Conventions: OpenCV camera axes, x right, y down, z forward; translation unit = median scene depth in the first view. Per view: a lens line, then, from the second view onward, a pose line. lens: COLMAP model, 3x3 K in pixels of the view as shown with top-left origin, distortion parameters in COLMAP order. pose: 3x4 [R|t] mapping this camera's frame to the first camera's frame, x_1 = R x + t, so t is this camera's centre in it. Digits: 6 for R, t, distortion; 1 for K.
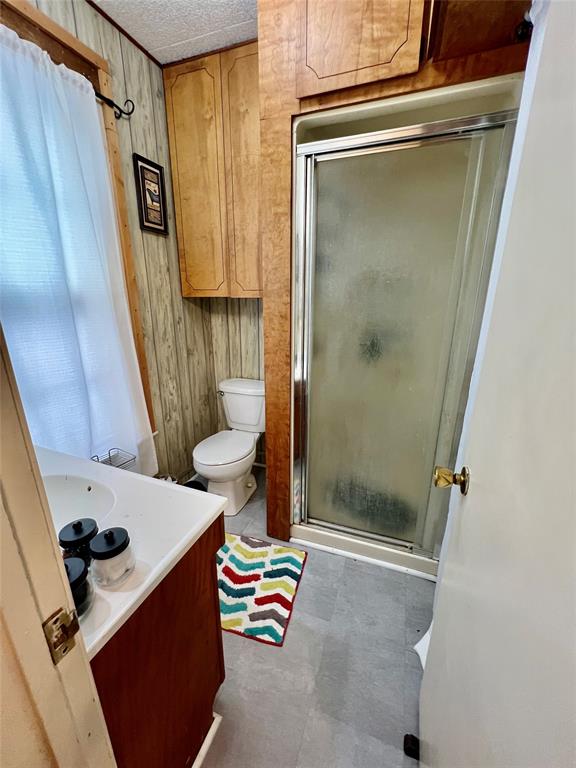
lens RADIAL K [[308.2, 0, 288.0], [0, 308.2, 384.0], [0, 0, 1]] dist [-0.005192, 0.000816]
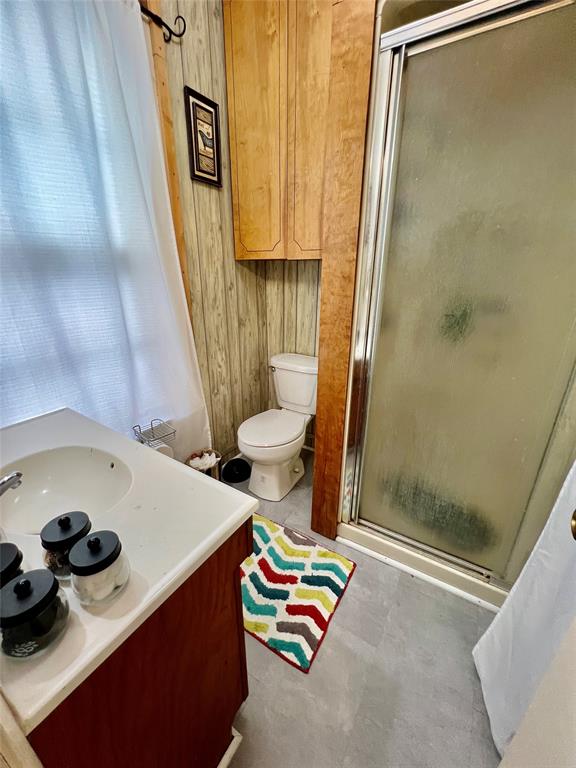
lens RADIAL K [[308.2, 0, 288.0], [0, 308.2, 384.0], [0, 0, 1]] dist [-0.005192, 0.000816]
pose [[0.980156, 0.070008, -0.185451, 0.003518], [-0.056761, 0.995506, 0.075808, 0.004522], [0.189925, -0.063778, 0.979725, 0.144120]]
